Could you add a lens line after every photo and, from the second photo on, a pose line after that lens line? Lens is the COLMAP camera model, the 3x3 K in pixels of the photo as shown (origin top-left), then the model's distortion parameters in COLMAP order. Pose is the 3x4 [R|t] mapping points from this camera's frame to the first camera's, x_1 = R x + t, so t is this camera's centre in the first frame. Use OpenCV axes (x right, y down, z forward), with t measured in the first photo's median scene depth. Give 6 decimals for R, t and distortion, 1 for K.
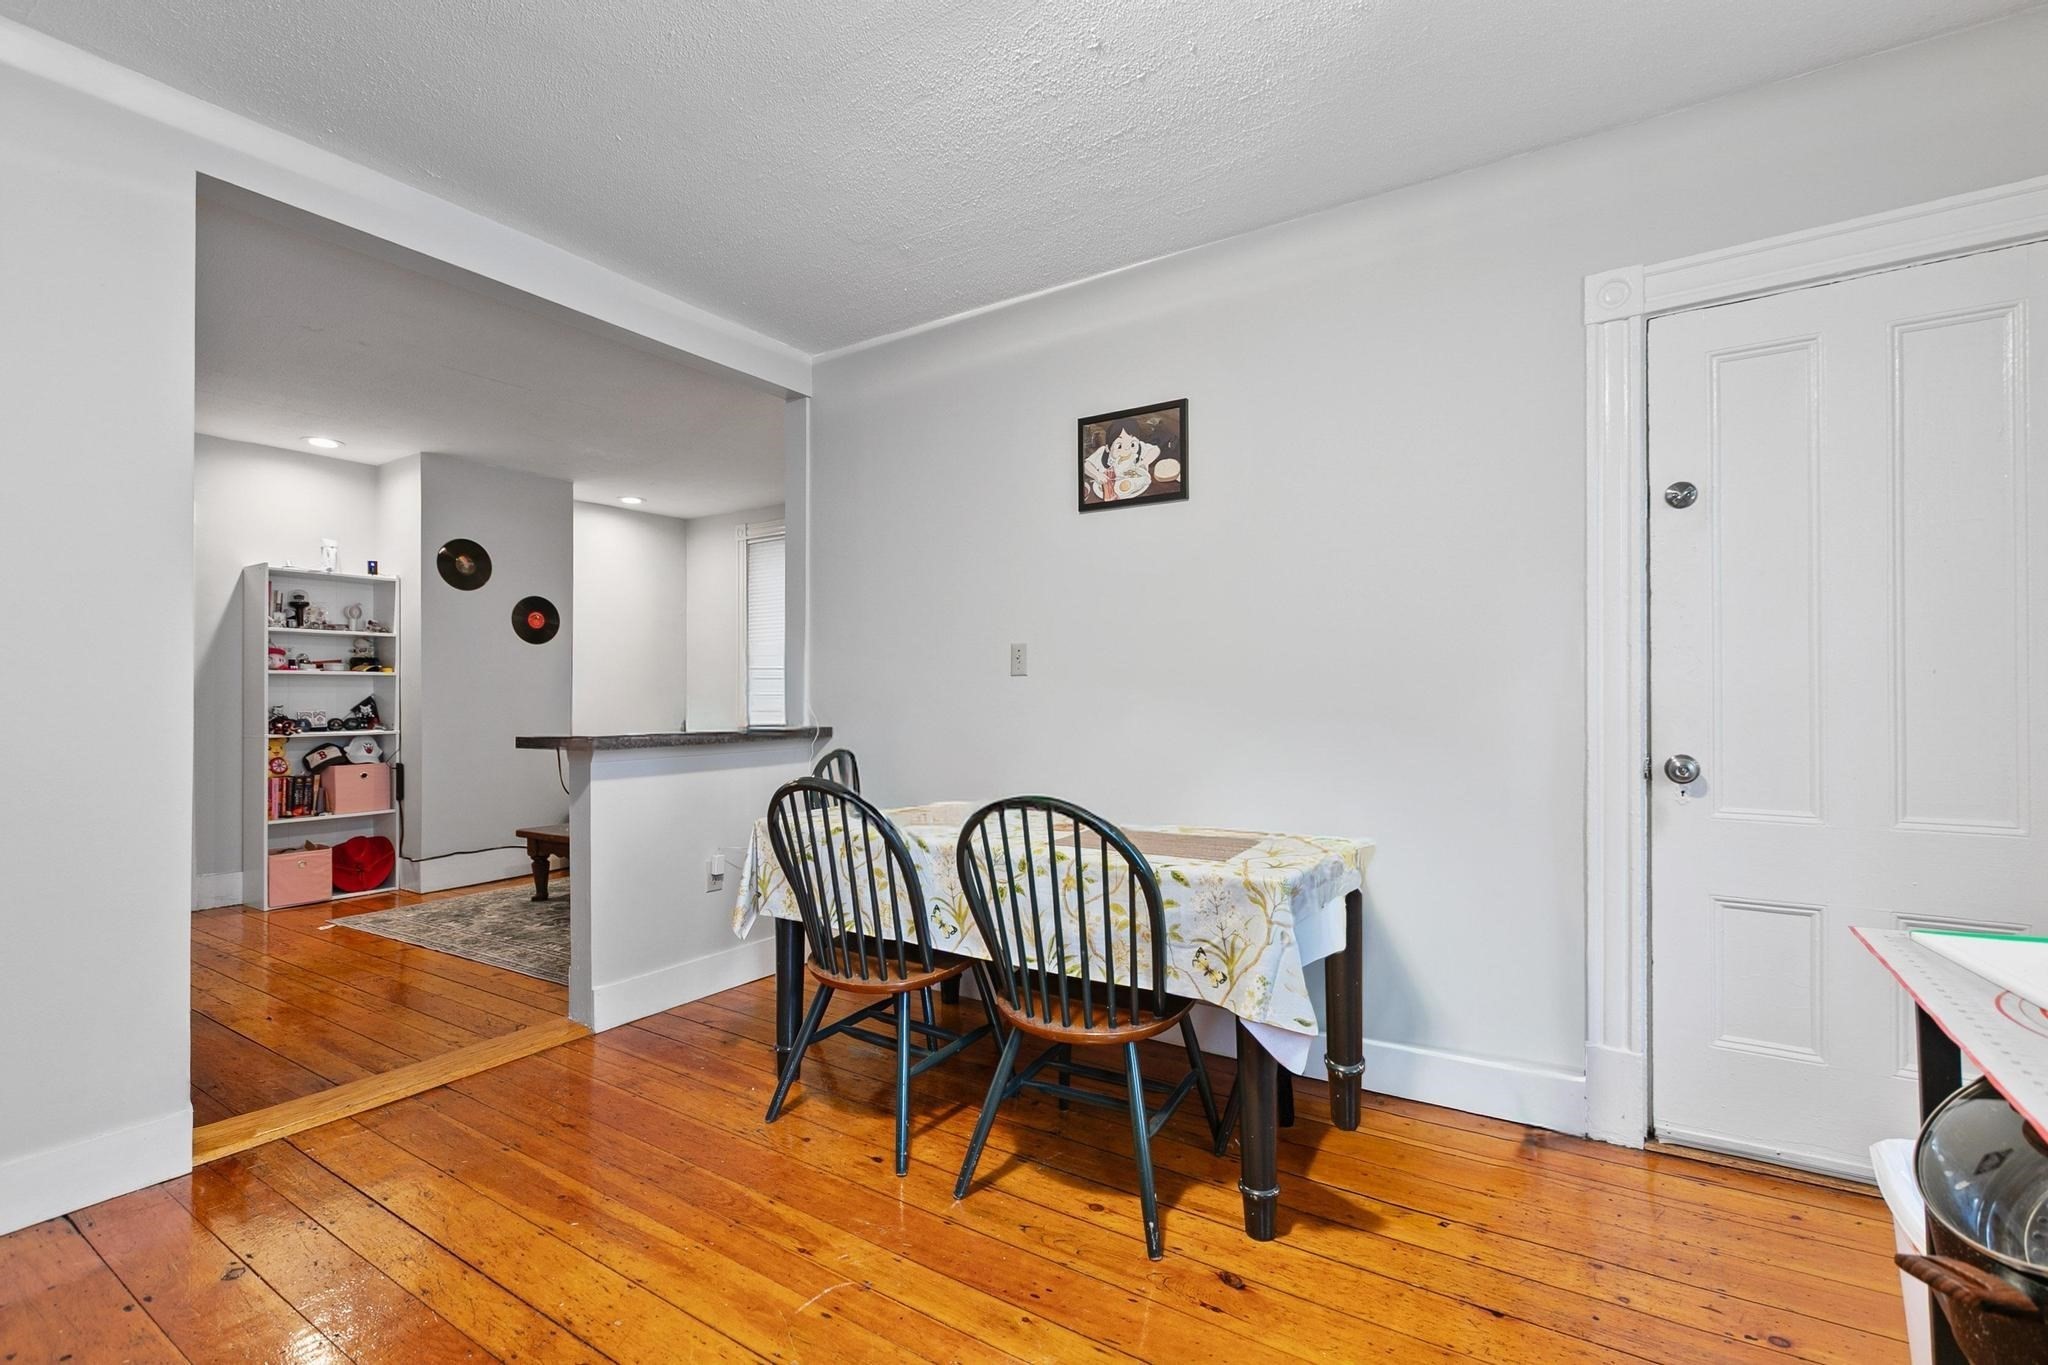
lens RADIAL K [[924.2, 0, 1037.1], [0, 924.2, 688.8], [0, 0, 1]] dist [0.002961, 0.001011]
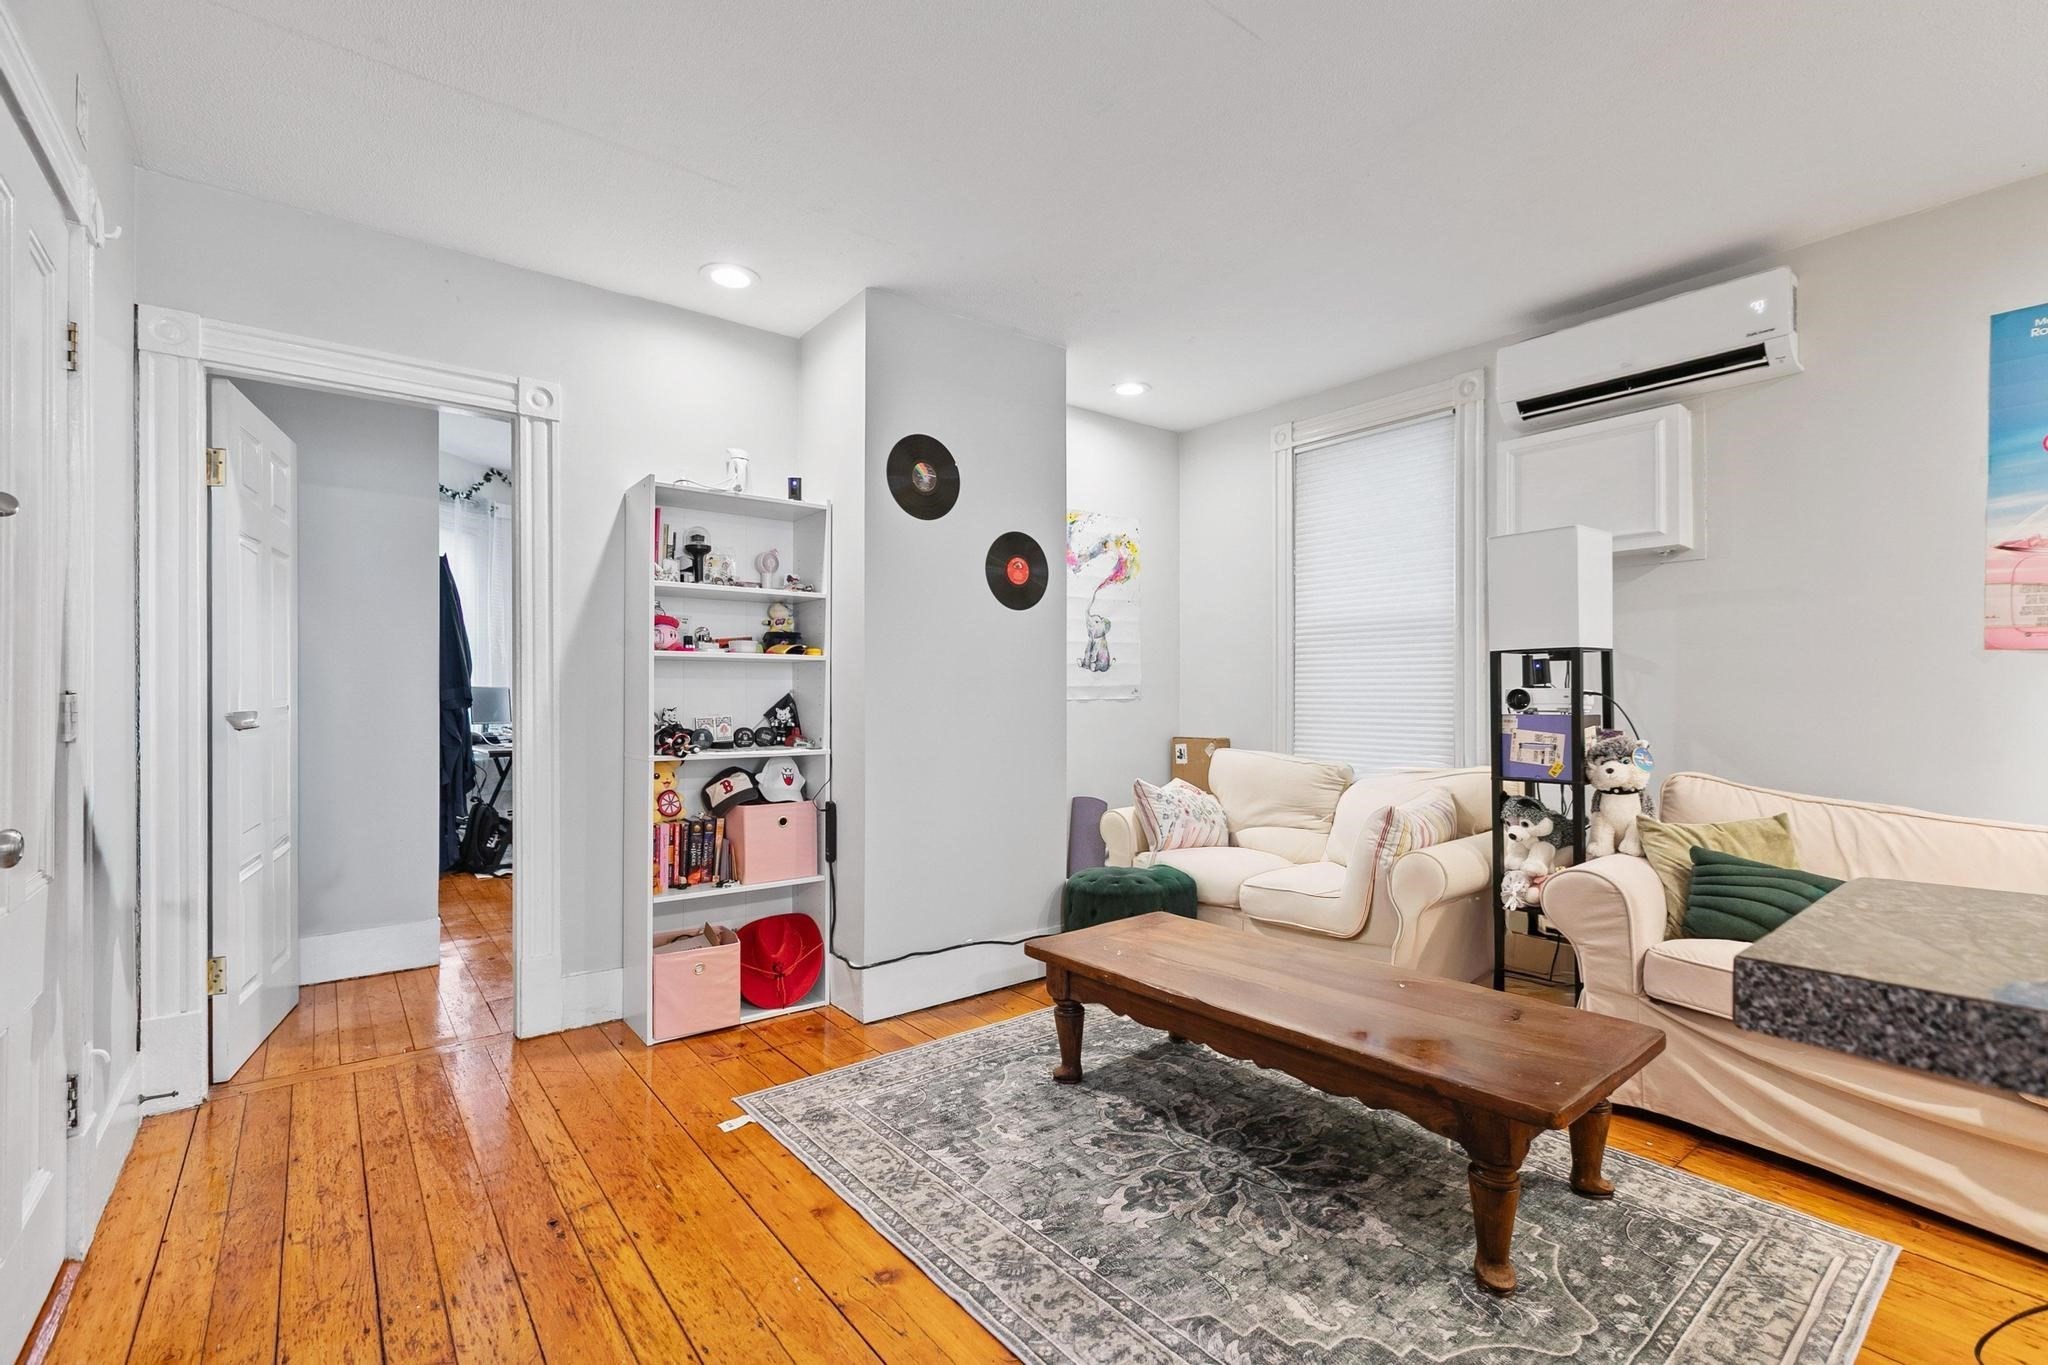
lens RADIAL K [[924.2, 0, 1030.4], [0, 924.2, 691.4], [0, 0, 1]] dist [0.002961, 0.001011]
pose [[0.943381, 0.006508, -0.331646, -0.364718], [-0.005175, 0.999975, 0.004901, 0.002418], [0.331669, -0.002907, 0.943391, 0.469771]]
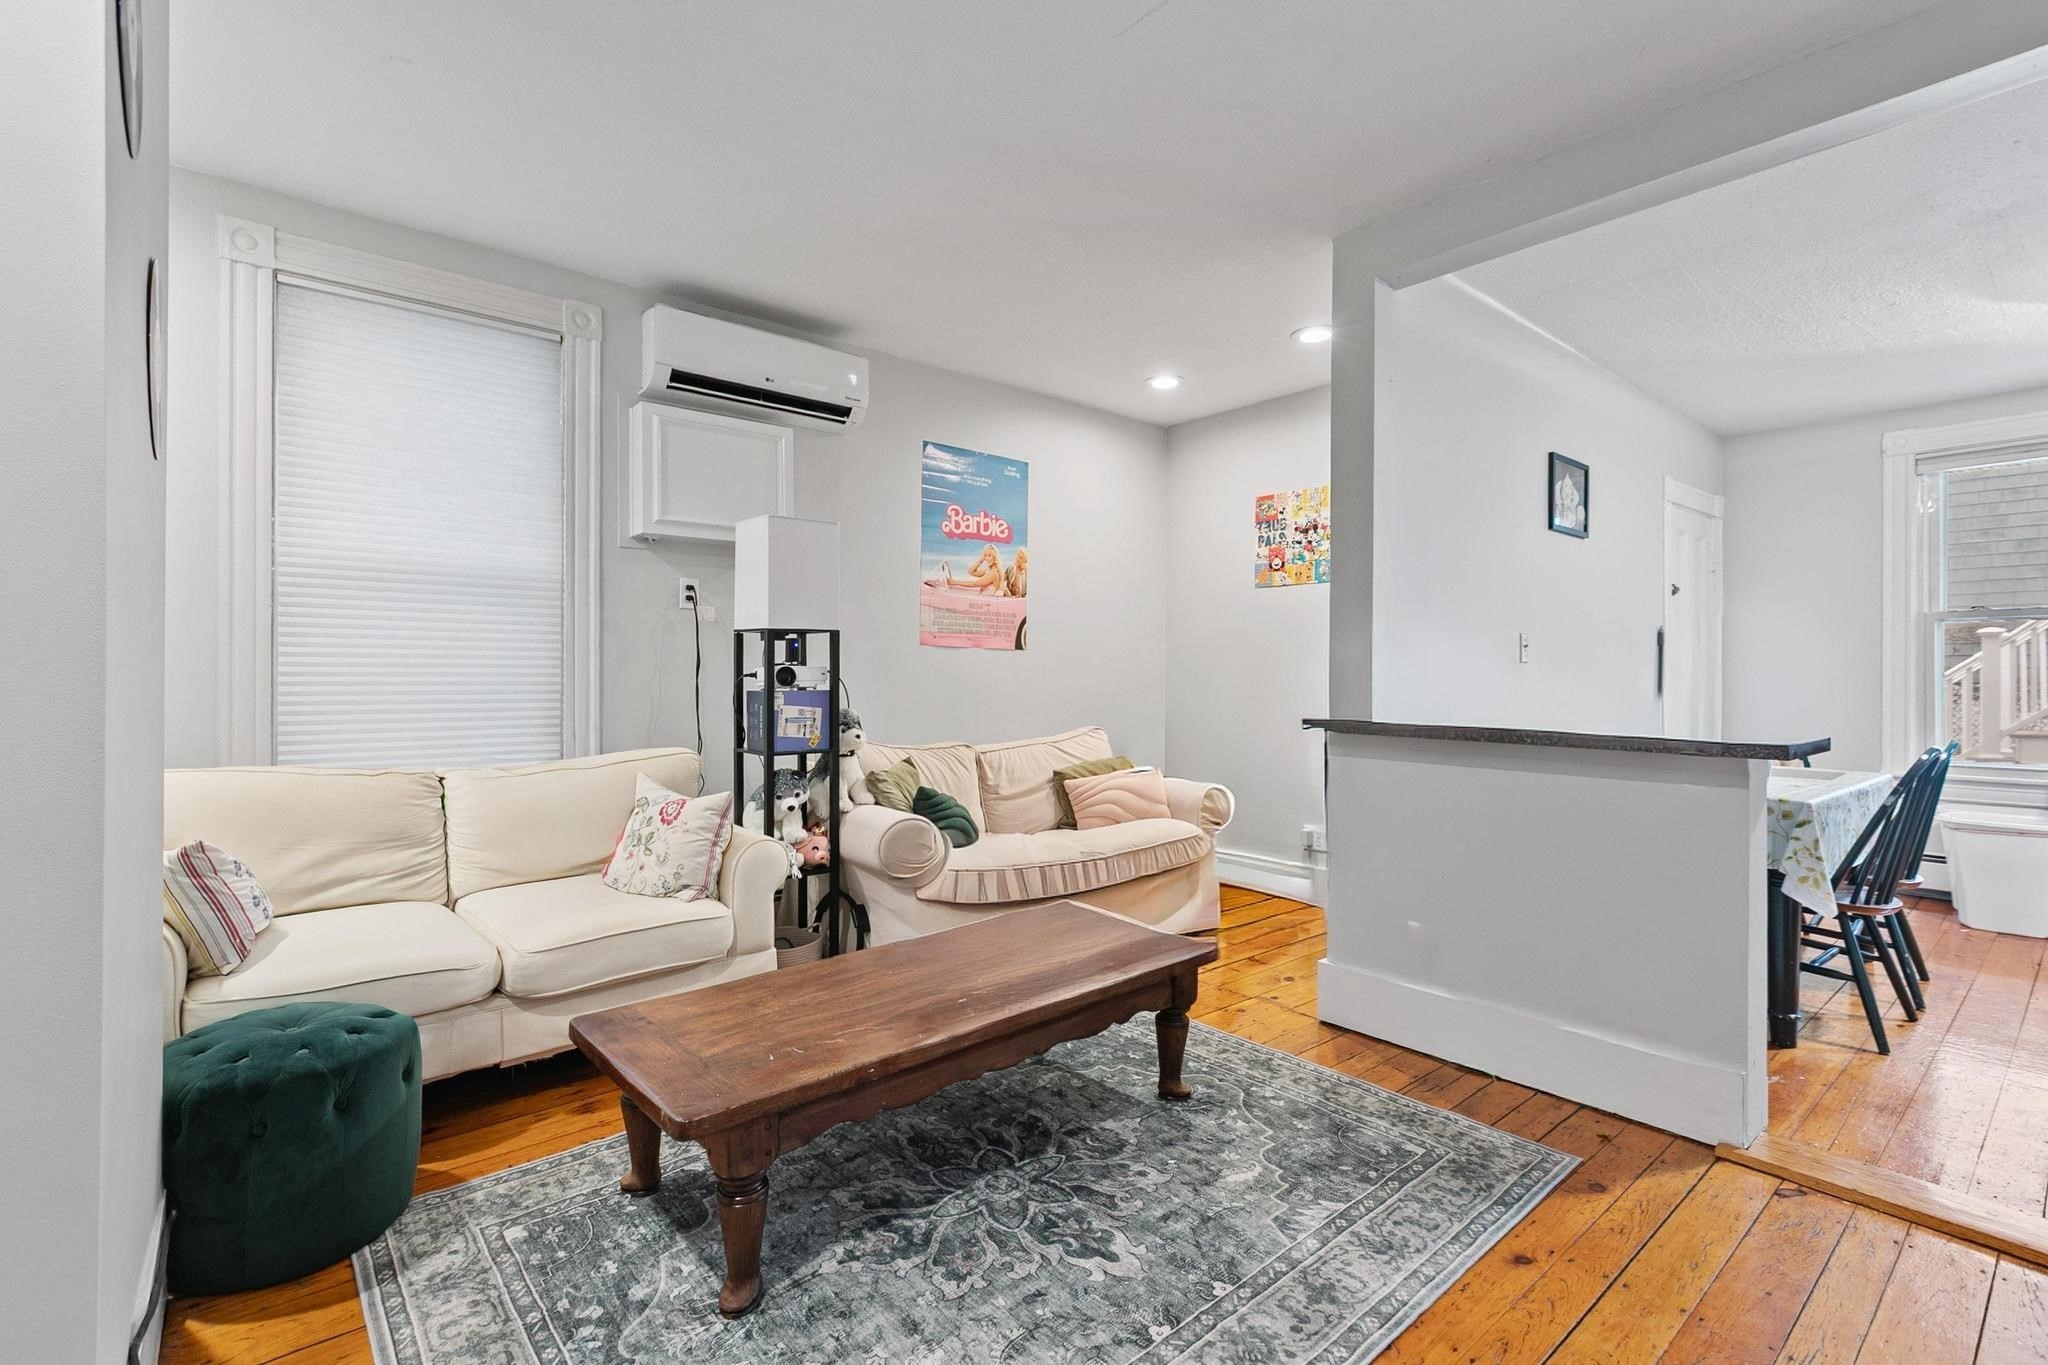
lens RADIAL K [[924.2, 0, 1036.8], [0, 924.2, 677.8], [0, 0, 1]] dist [0.002961, 0.001011]
pose [[0.292023, 0.005114, 0.956398, -0.795365], [-0.009782, 0.999949, -0.002360, 0.009267], [-0.956361, -0.008667, 0.292058, 0.783027]]
